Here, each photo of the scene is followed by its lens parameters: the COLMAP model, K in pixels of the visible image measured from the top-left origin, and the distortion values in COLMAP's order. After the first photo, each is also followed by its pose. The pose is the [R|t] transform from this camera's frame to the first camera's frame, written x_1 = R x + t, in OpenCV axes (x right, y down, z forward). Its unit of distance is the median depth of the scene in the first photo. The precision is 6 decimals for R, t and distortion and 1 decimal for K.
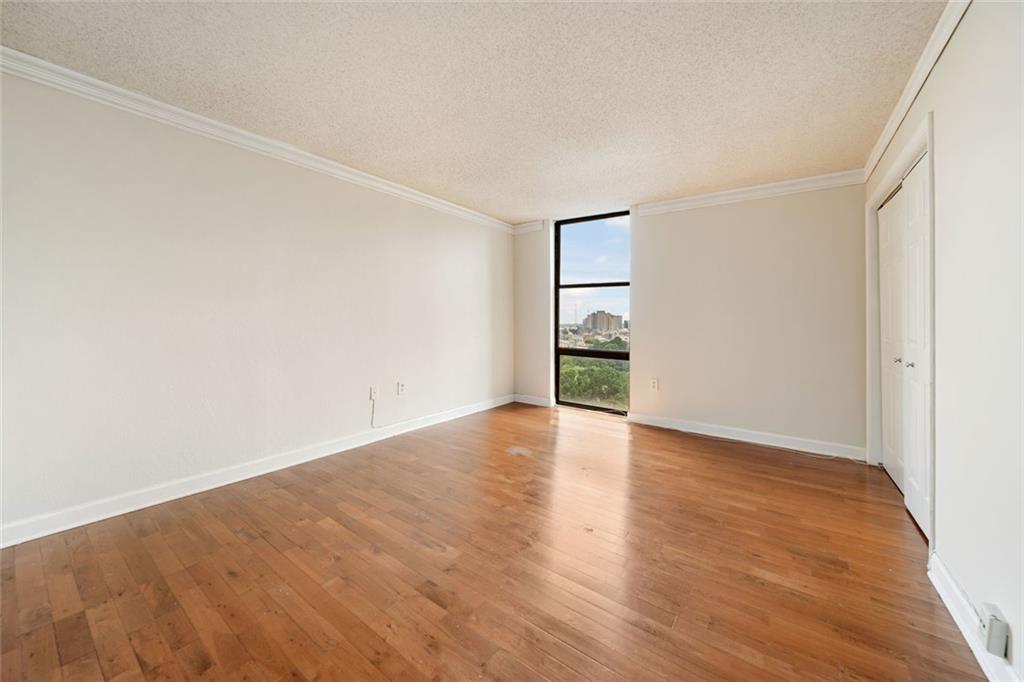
lens RADIAL K [[377.2, 0, 513.1], [0, 377.2, 318.5], [0, 0, 1]] dist [-0.000151, -0.000055]
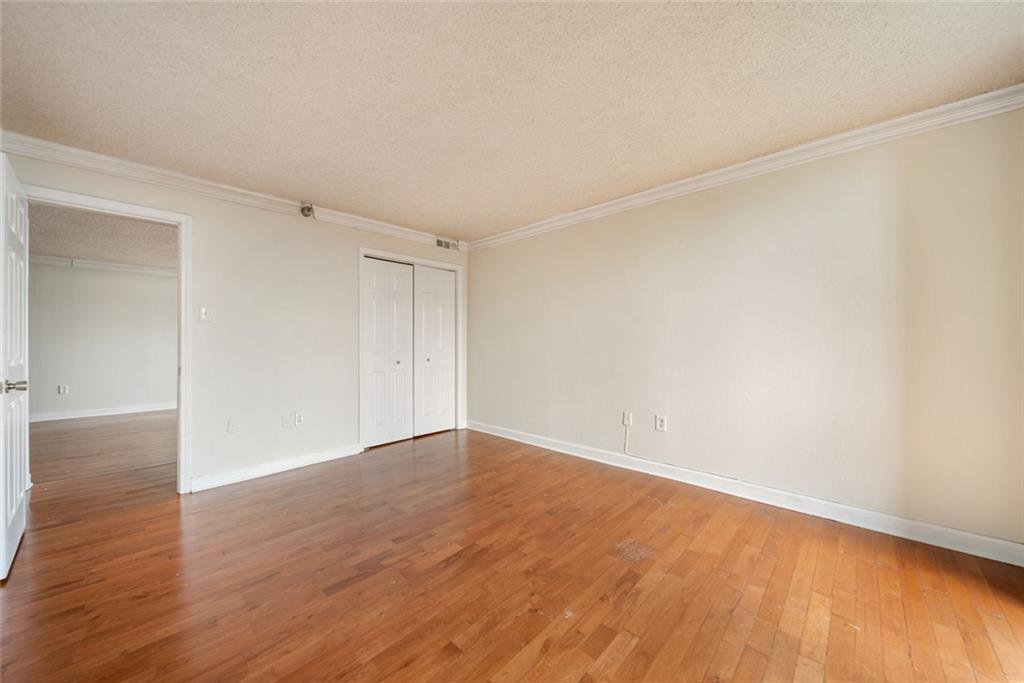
lens RADIAL K [[367.9, 0, 512.0], [0, 367.9, 341.5], [0, 0, 1]] dist [0.000074, -0.000028]
pose [[-0.129490, -0.007116, -0.991555, 0.737695], [0.002177, 0.999970, -0.007460, 0.005441], [0.991578, -0.003124, -0.129470, 0.996612]]
